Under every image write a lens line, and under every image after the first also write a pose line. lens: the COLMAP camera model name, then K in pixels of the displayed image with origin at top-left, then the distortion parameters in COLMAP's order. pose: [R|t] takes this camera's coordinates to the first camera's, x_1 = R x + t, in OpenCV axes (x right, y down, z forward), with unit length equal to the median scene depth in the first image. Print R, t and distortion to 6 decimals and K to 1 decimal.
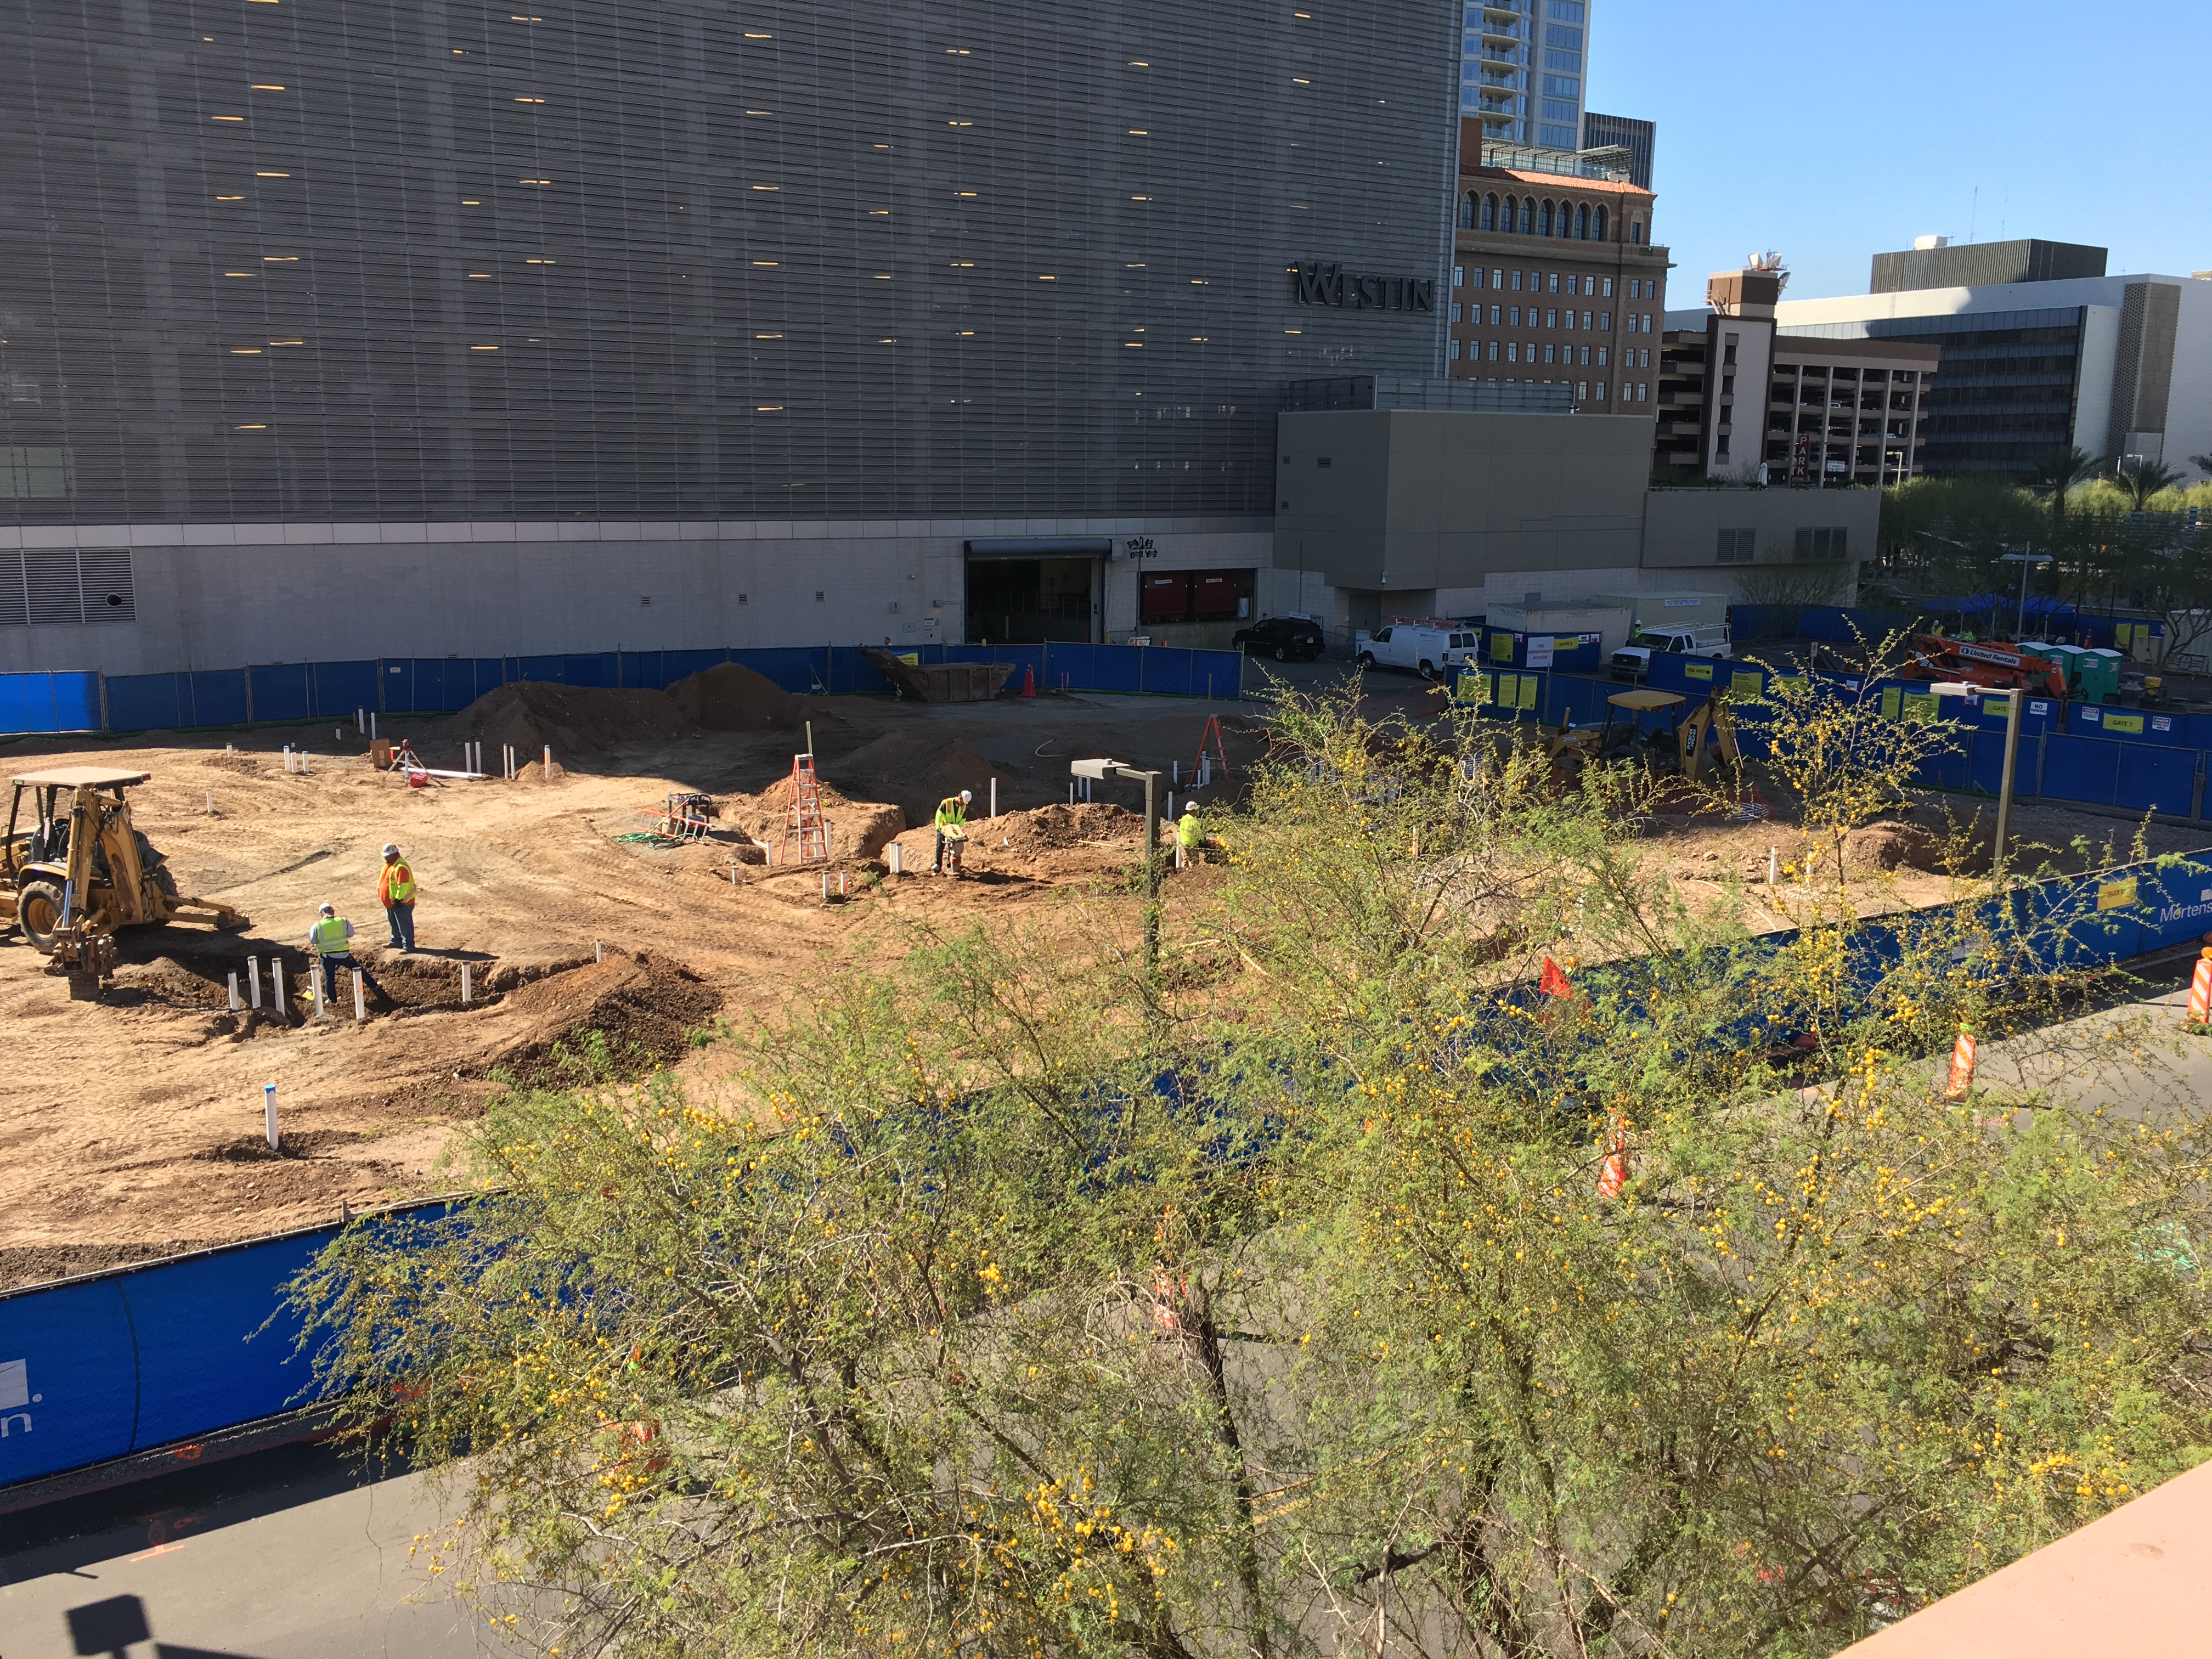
lens RADIAL K [[1899.1, 0, 1110.7], [0, 1899.1, 821.9], [0, 0, 1]] dist [0.066267, -0.079910]
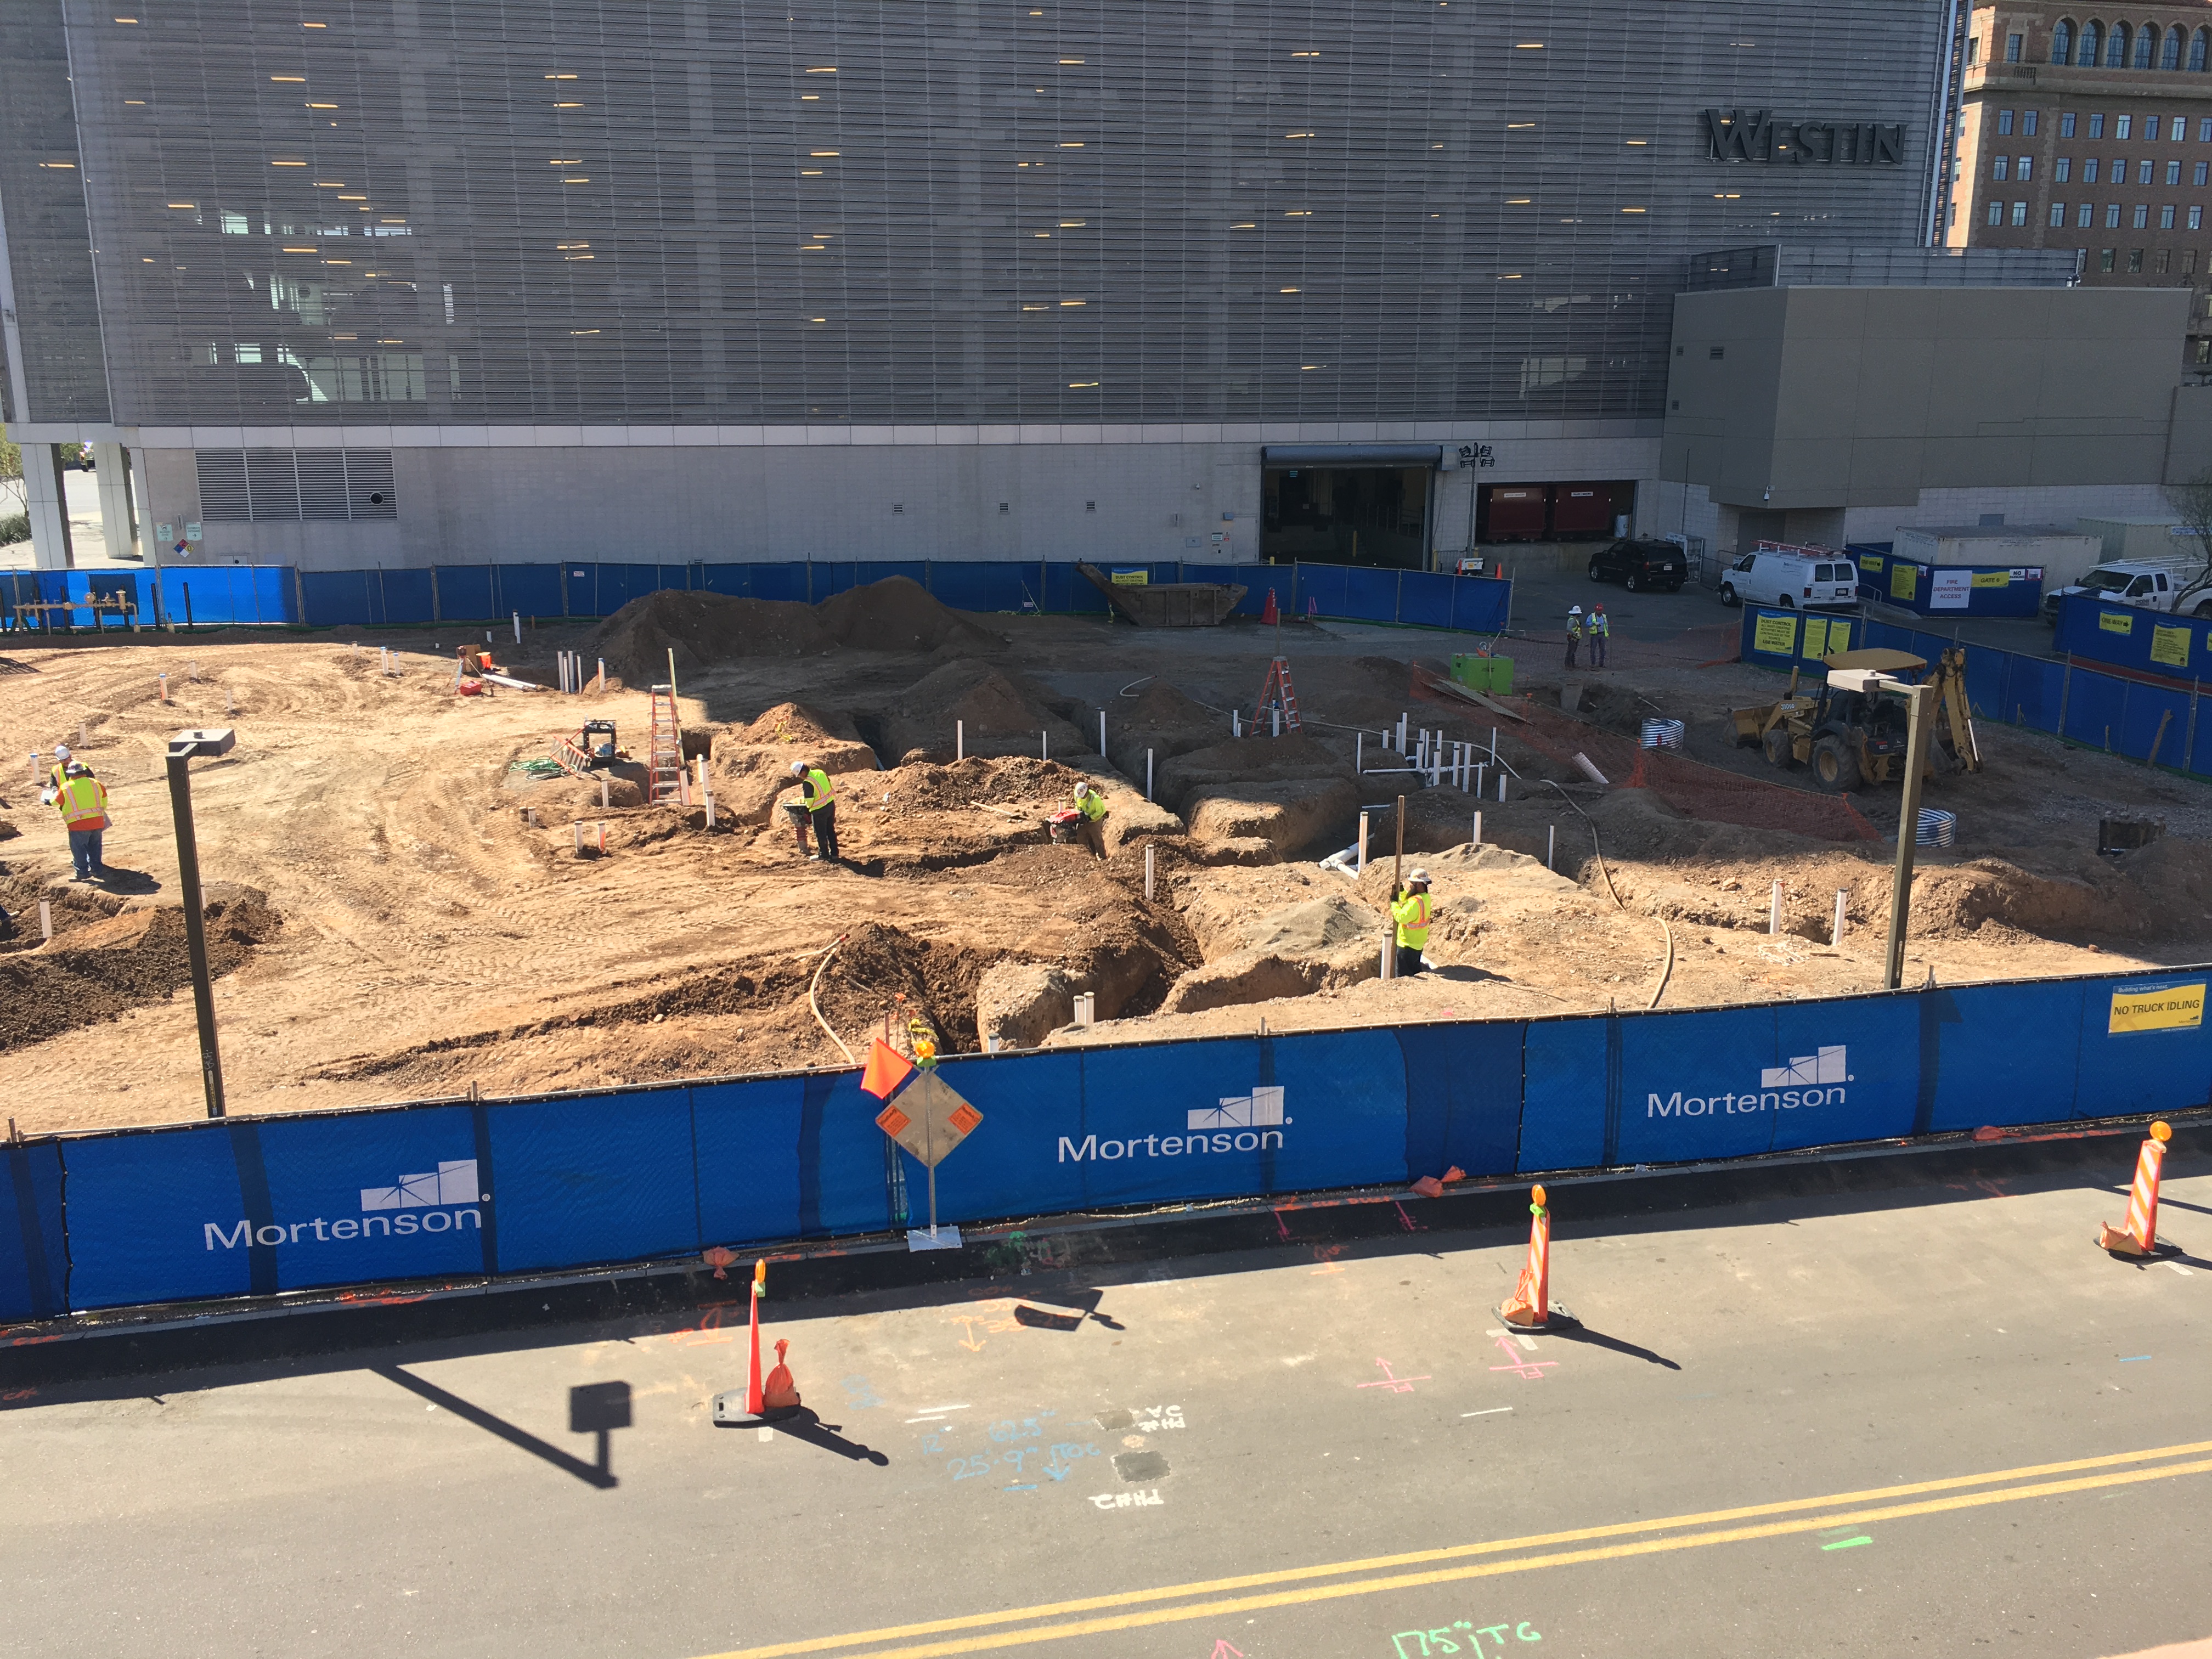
lens RADIAL K [[1899.1, 0, 1109.3], [0, 1899.1, 818.7], [0, 0, 1]] dist [0.066267, -0.079910]
pose [[0.934817, 0.073592, -0.347420, 0.185618], [-0.057748, 0.996773, 0.055757, -0.018568], [0.350402, -0.032060, 0.936050, 0.126639]]
